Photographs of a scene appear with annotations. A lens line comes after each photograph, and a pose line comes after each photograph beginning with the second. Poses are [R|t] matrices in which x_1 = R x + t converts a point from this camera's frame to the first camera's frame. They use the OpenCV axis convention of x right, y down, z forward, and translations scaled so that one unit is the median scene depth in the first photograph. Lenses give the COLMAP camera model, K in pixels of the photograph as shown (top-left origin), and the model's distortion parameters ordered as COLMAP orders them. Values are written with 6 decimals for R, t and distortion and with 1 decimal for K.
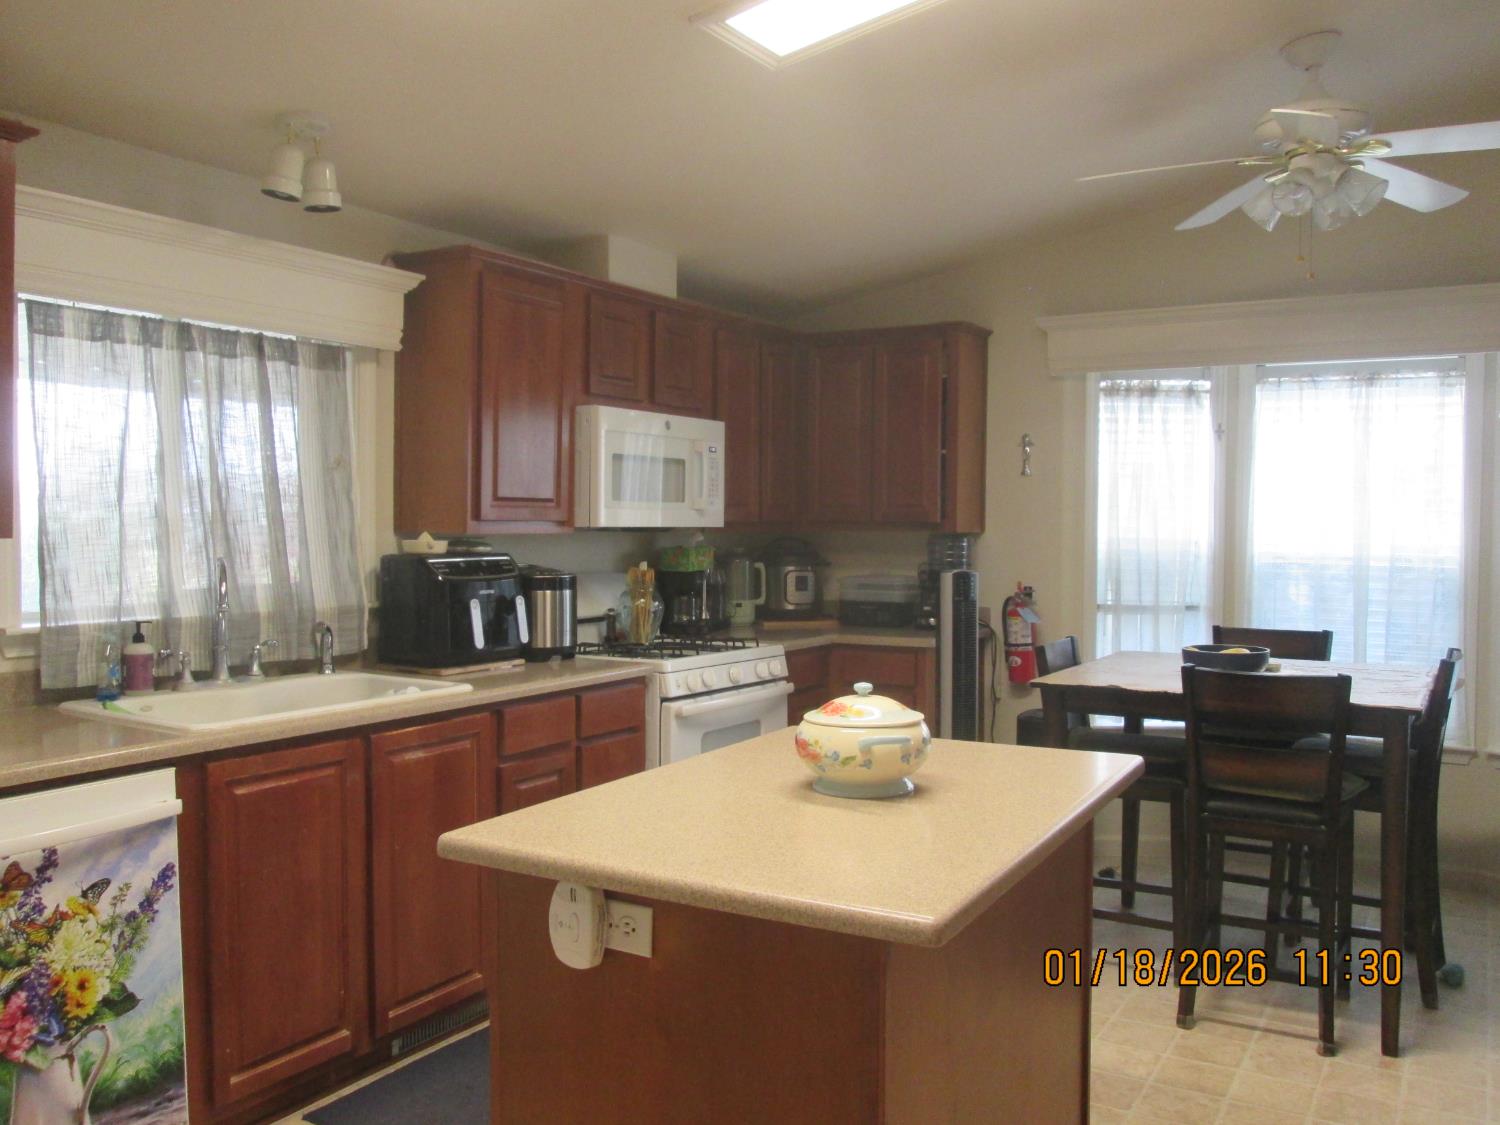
lens RADIAL K [[1244.1, 0, 759.2], [0, 1244.1, 577.5], [0, 0, 1]] dist [-0.051263, 0.022320]
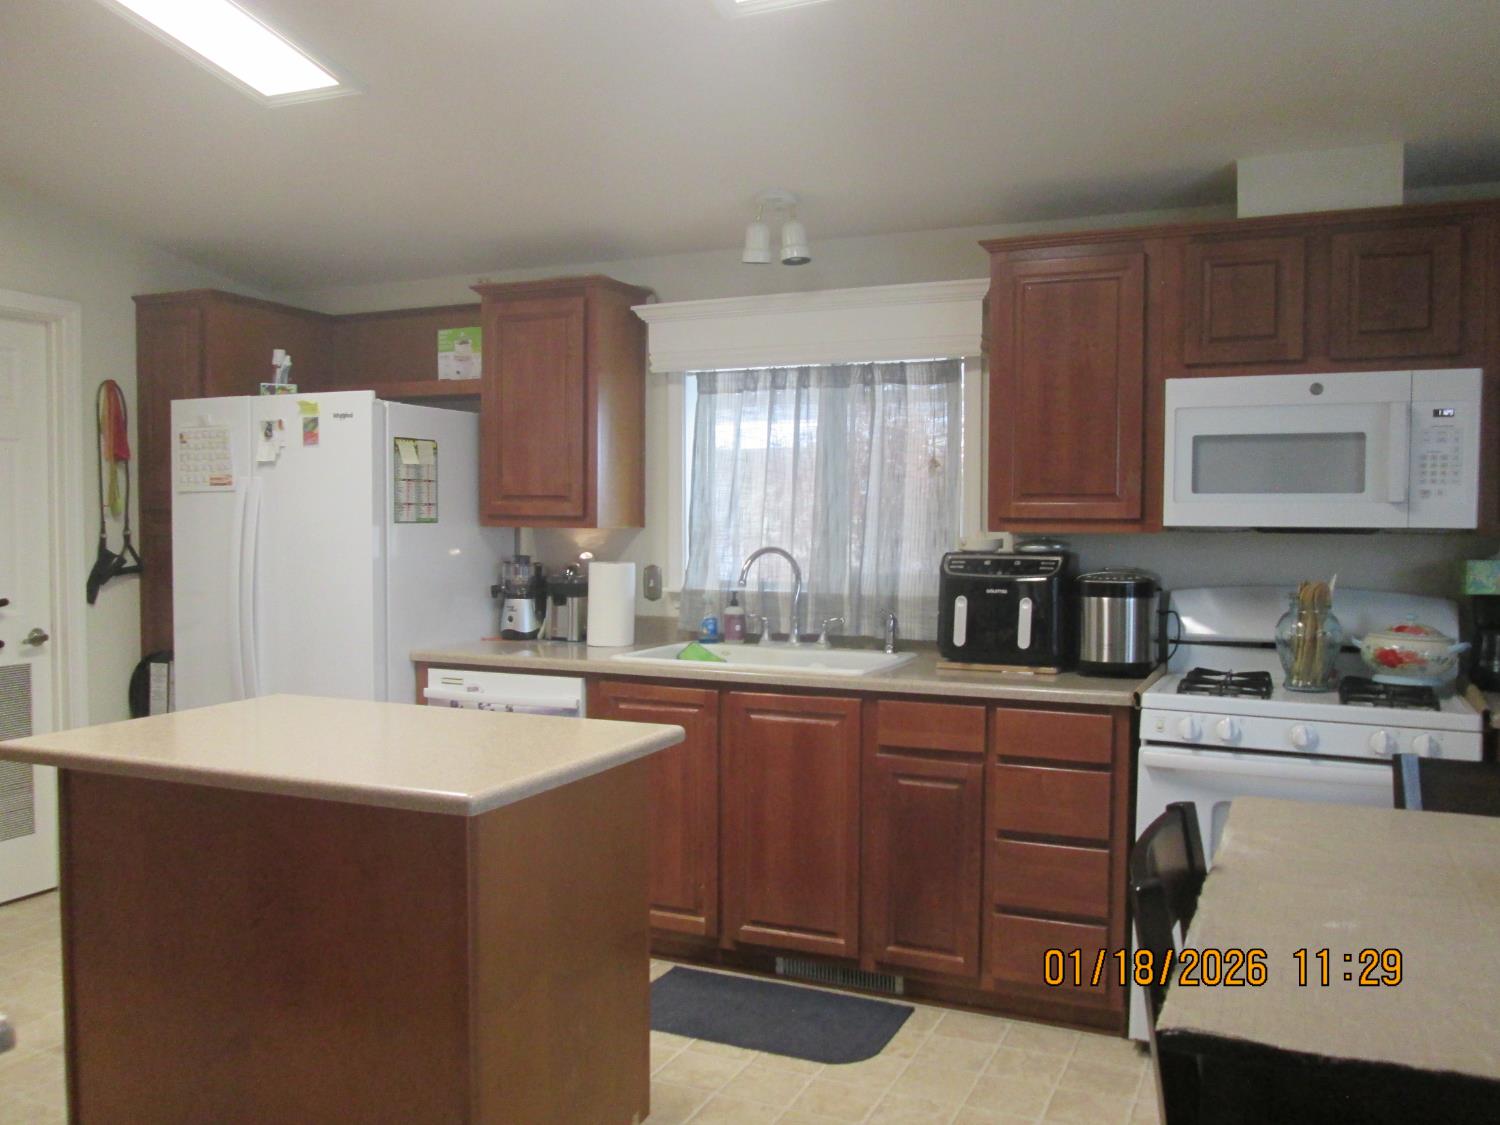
lens RADIAL K [[1244.1, 0, 745.4], [0, 1244.1, 573.9], [0, 0, 1]] dist [-0.051263, 0.022320]
pose [[0.108955, 0.036455, -0.993378, 0.672703], [-0.049063, 0.998307, 0.031254, -0.020964], [0.992835, 0.045333, 0.110559, 0.642795]]
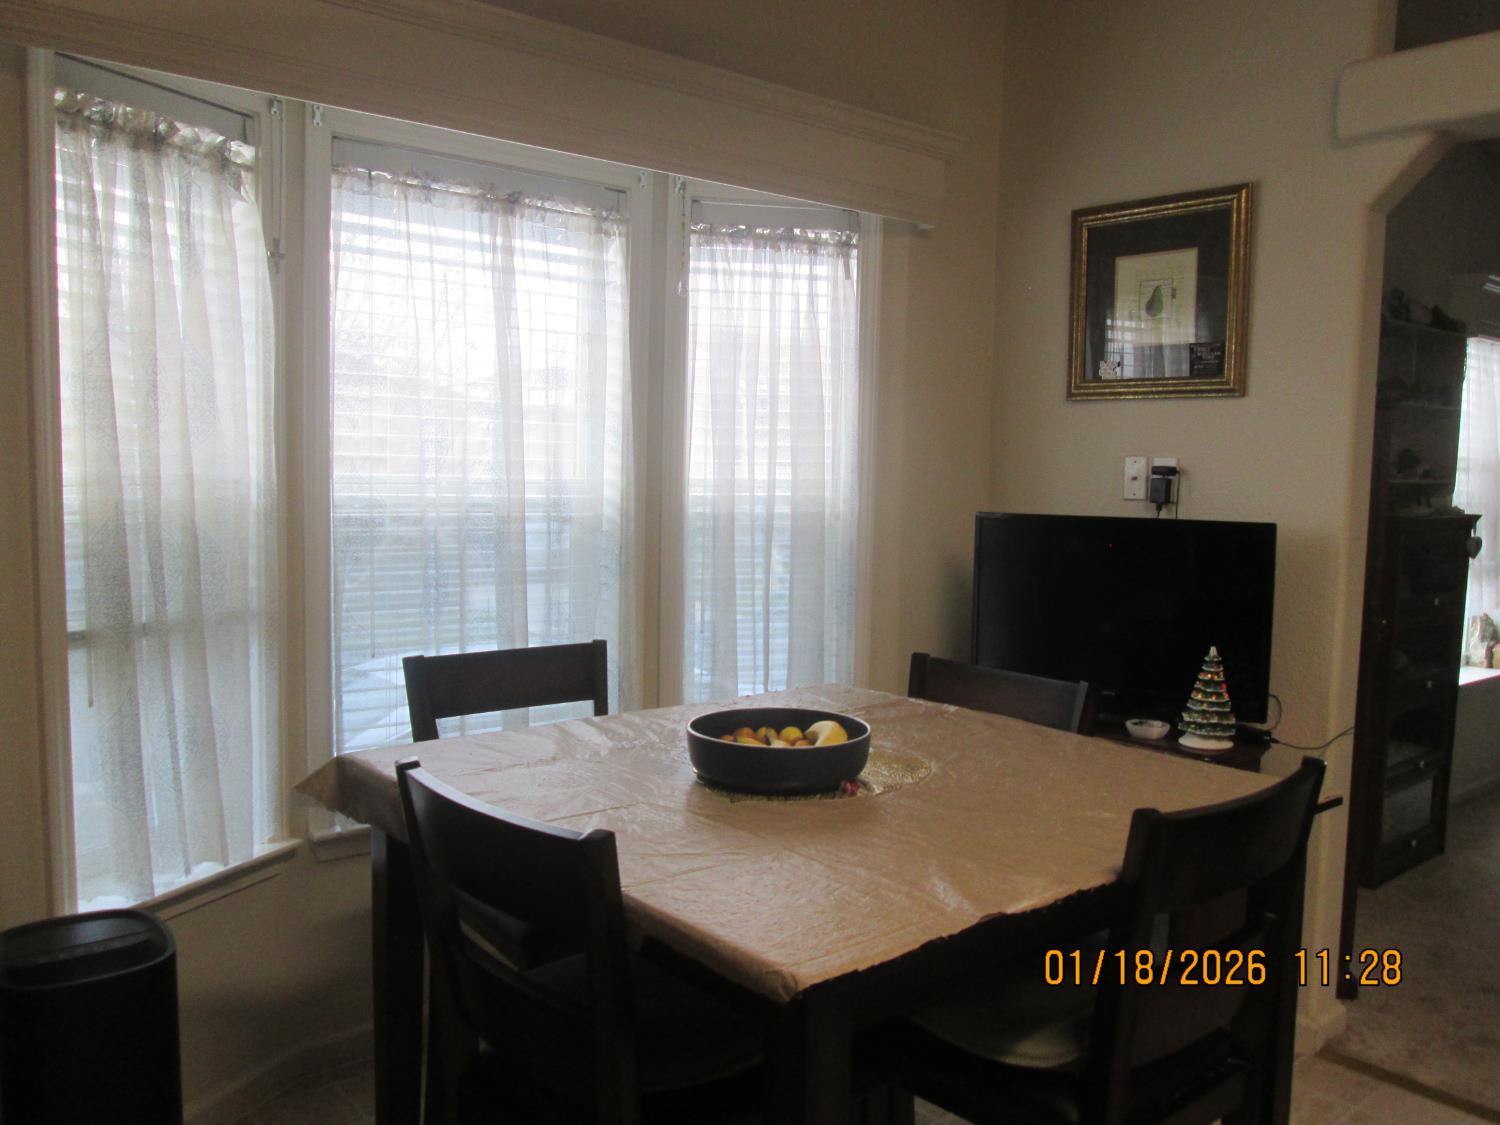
lens RADIAL K [[1244.1, 0, 745.1], [0, 1244.1, 564.6], [0, 0, 1]] dist [-0.051263, 0.022320]
pose [[0.323218, -0.074332, 0.943401, -0.048303], [0.027632, 0.997227, 0.069106, -0.030460], [-0.945921, 0.003732, 0.324375, 0.832973]]
